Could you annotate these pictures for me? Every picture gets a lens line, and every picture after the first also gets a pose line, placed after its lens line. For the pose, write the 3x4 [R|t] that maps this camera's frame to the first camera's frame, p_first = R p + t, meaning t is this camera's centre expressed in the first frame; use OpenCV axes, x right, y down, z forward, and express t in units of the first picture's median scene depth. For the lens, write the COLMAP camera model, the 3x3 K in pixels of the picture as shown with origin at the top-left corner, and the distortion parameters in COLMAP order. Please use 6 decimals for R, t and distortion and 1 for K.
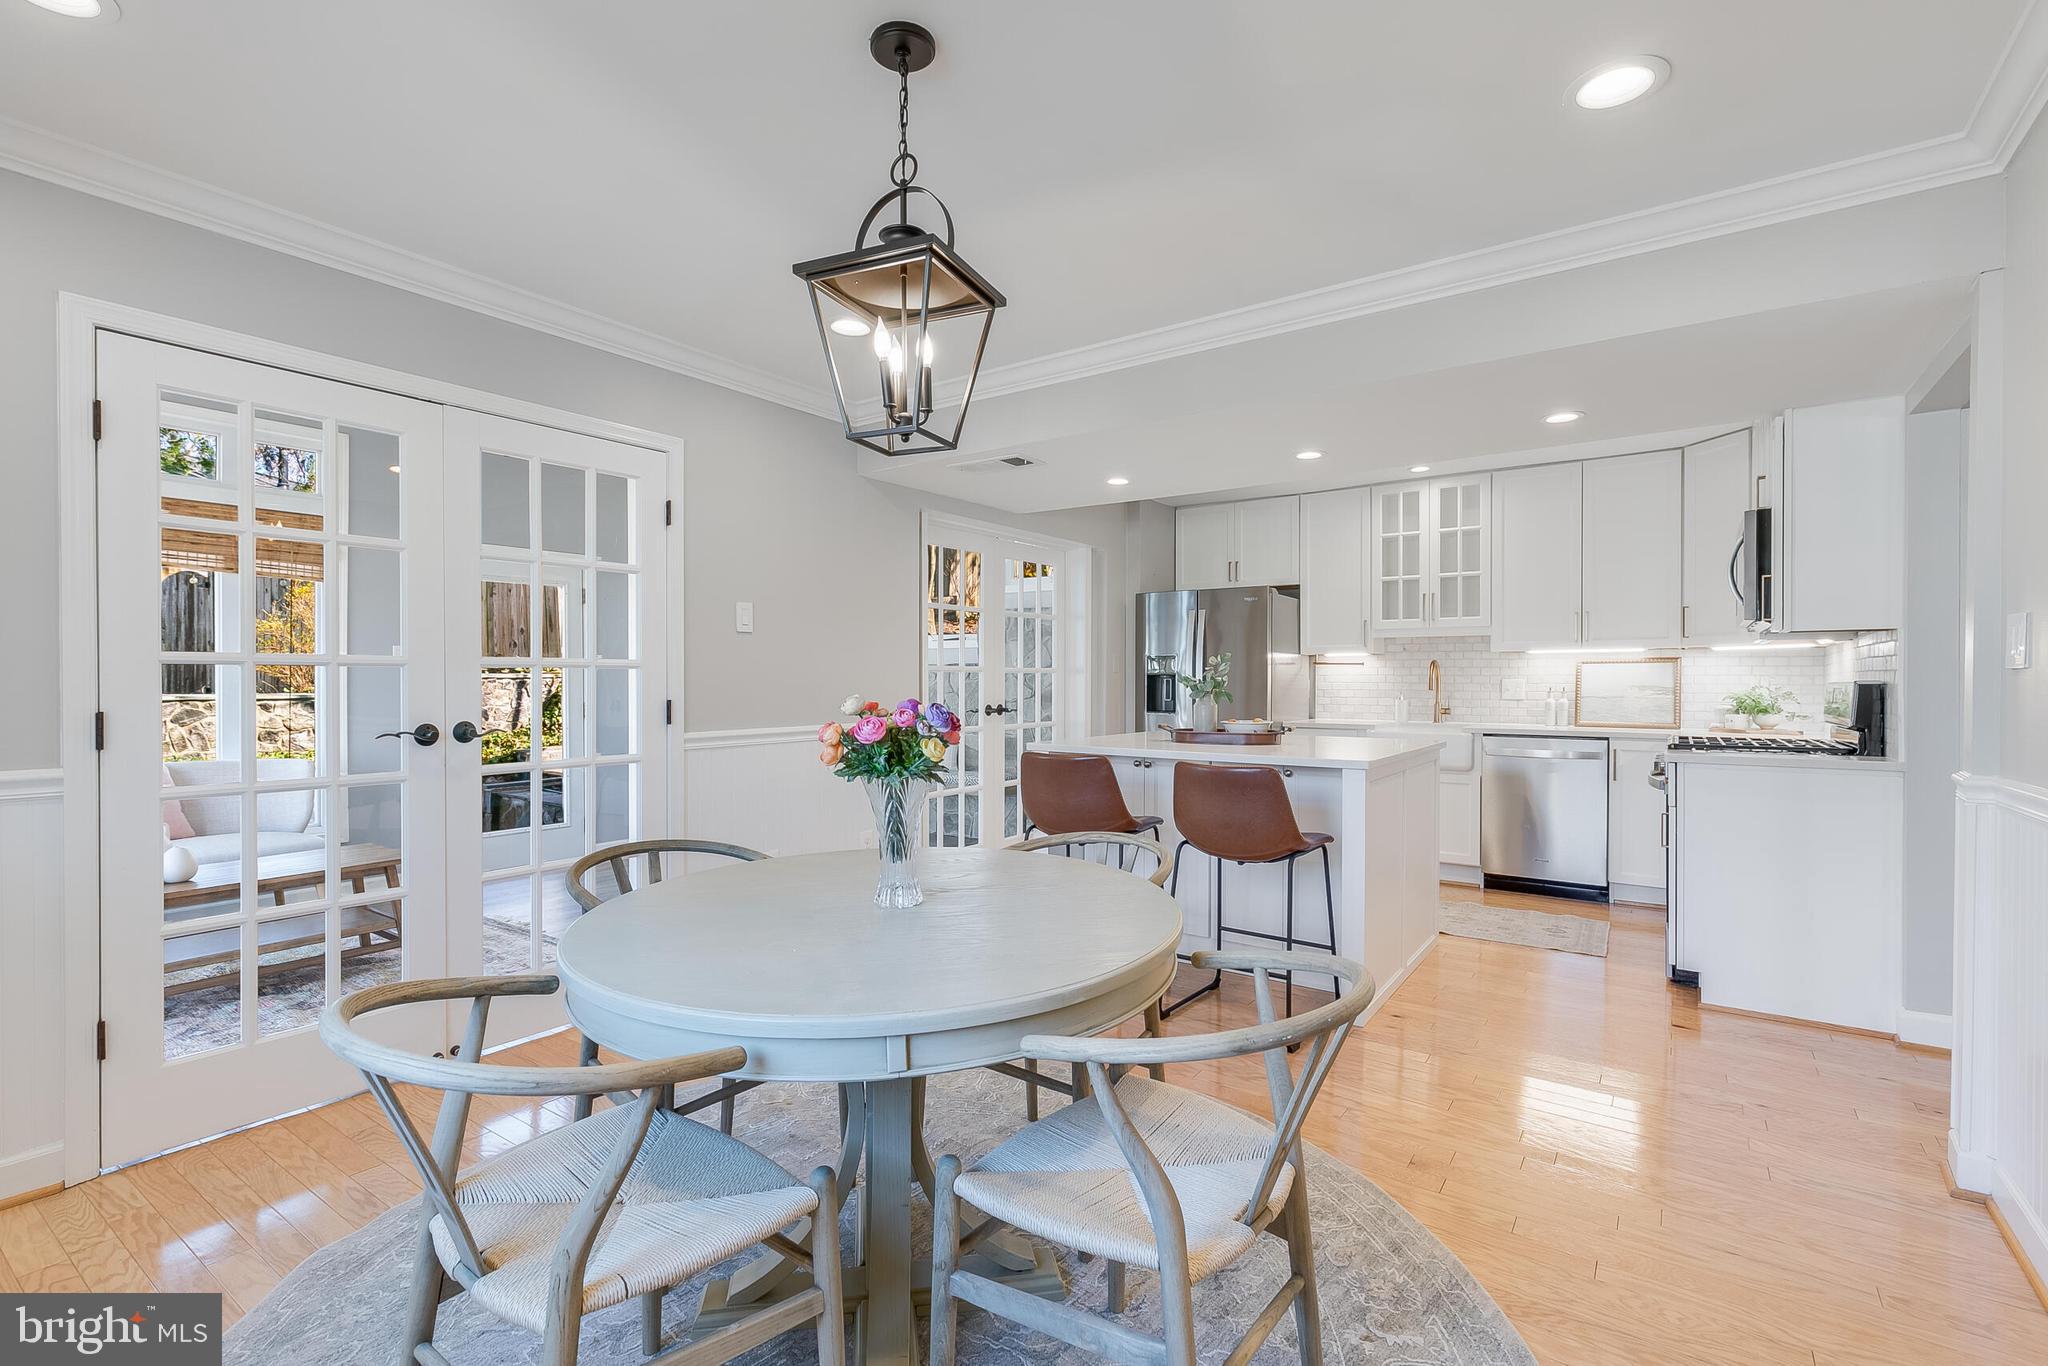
lens RADIAL K [[928.5, 0, 1012.8], [0, 928.5, 684.8], [0, 0, 1]] dist [0.003030, 0.000224]
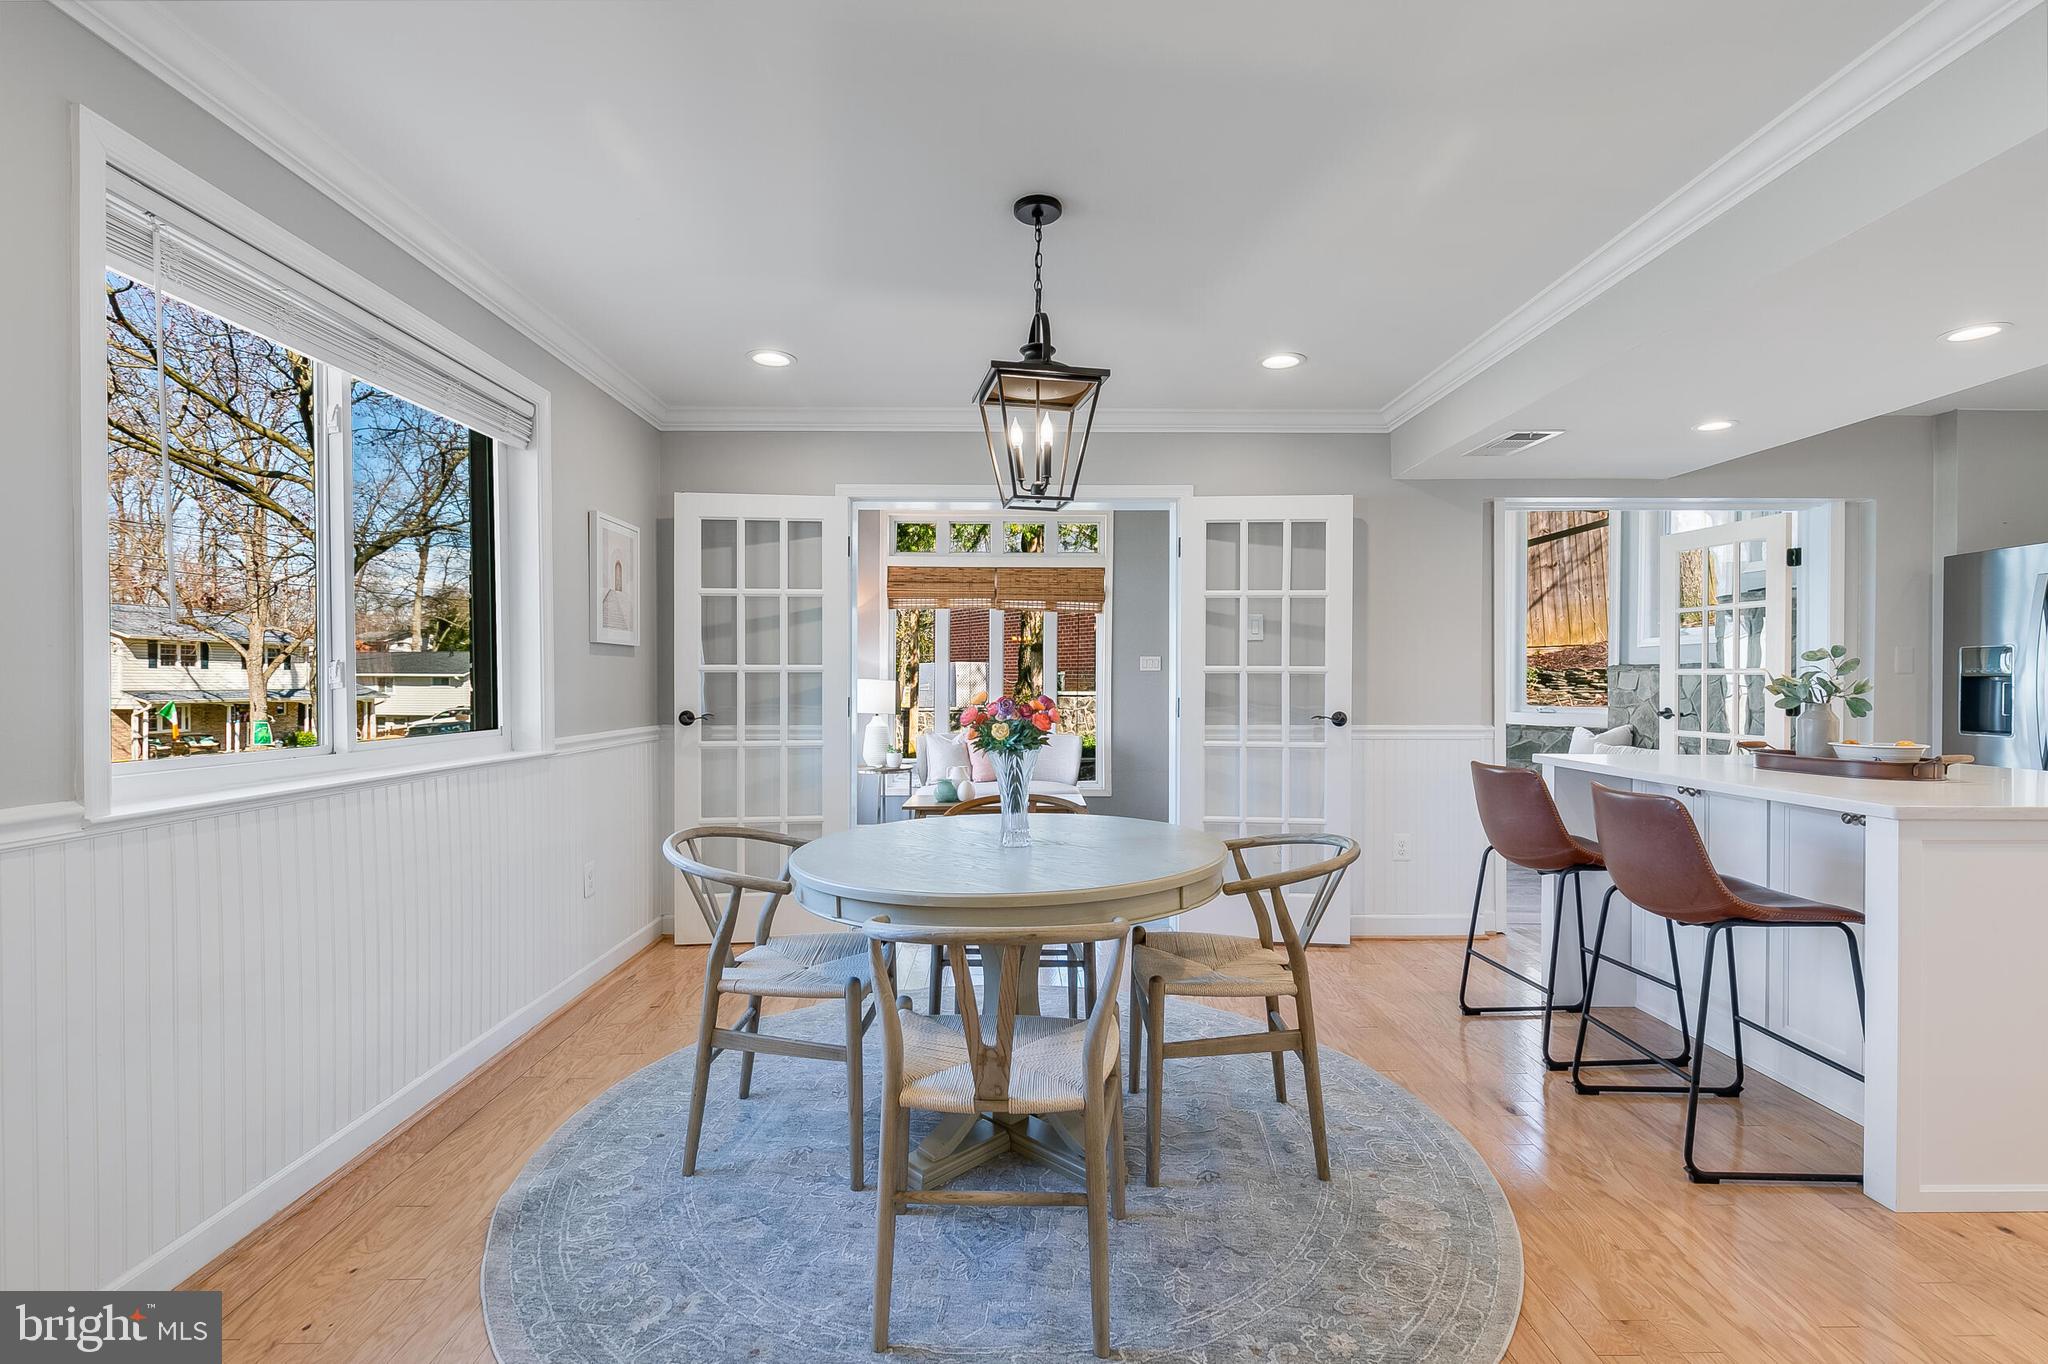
lens RADIAL K [[920.1, 0, 1021.6], [0, 920.1, 679.2], [0, 0, 1]] dist [0.002891, 0.000008]
pose [[0.592510, -0.000684, -0.805563, 0.315261], [-0.007157, 0.999956, -0.006113, 0.000049], [0.805531, 0.009387, 0.592479, 0.066541]]
